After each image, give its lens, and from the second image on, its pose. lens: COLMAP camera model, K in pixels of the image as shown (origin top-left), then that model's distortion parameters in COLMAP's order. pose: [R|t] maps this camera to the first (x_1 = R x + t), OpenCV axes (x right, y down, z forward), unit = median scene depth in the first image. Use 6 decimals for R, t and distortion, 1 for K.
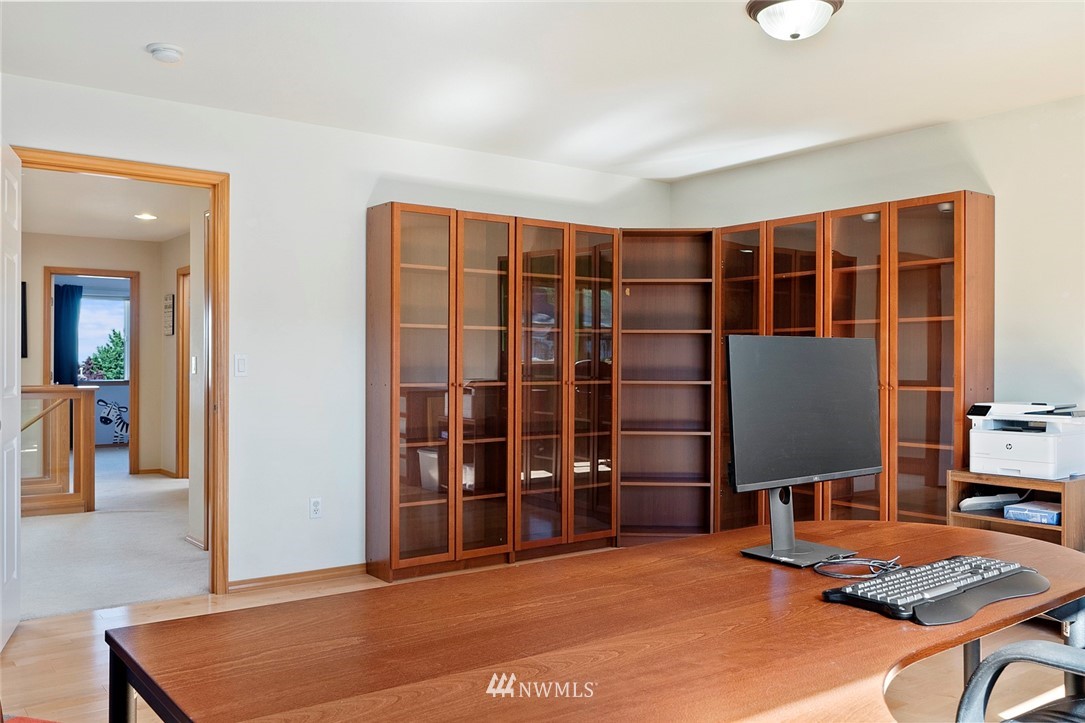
lens RADIAL K [[883.5, 0, 541.6], [0, 883.5, 361.5], [0, 0, 1]] dist [-0.001605, -0.003929]
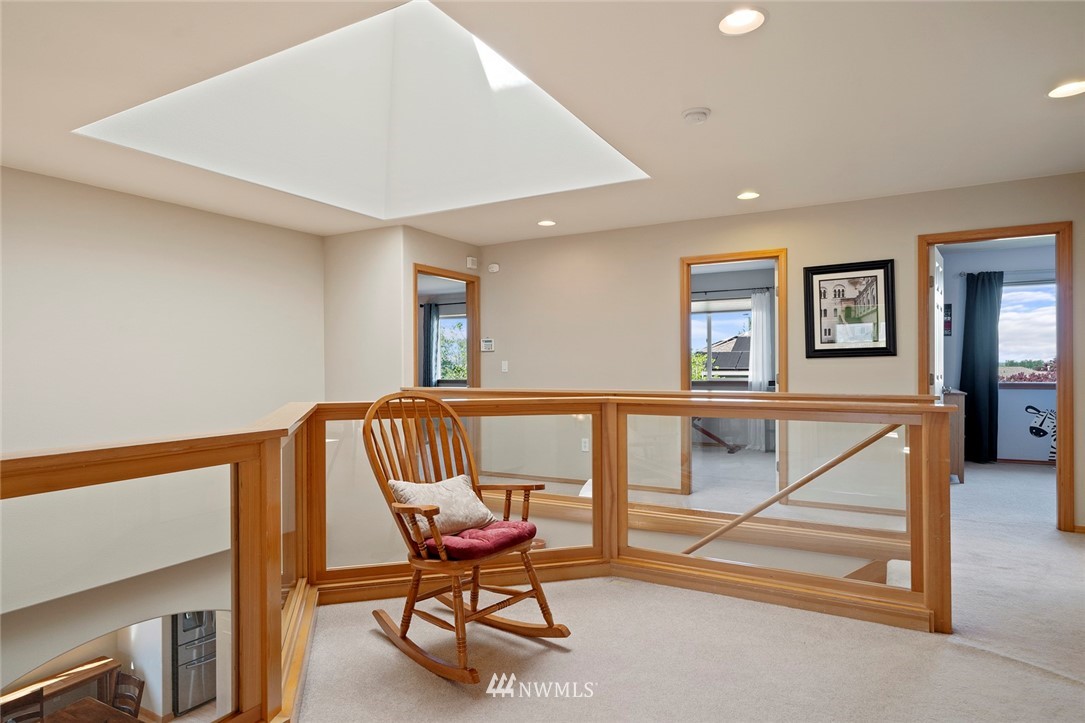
lens RADIAL K [[613.8, 0, 537.6], [0, 613.8, 362.0], [0, 0, 1]] dist [0.006276, 0.000694]
pose [[0.385056, -0.007812, -0.922860, -0.143277], [0.008369, 0.999953, -0.004973, 0.000925], [0.922855, -0.005808, 0.385103, 0.350951]]
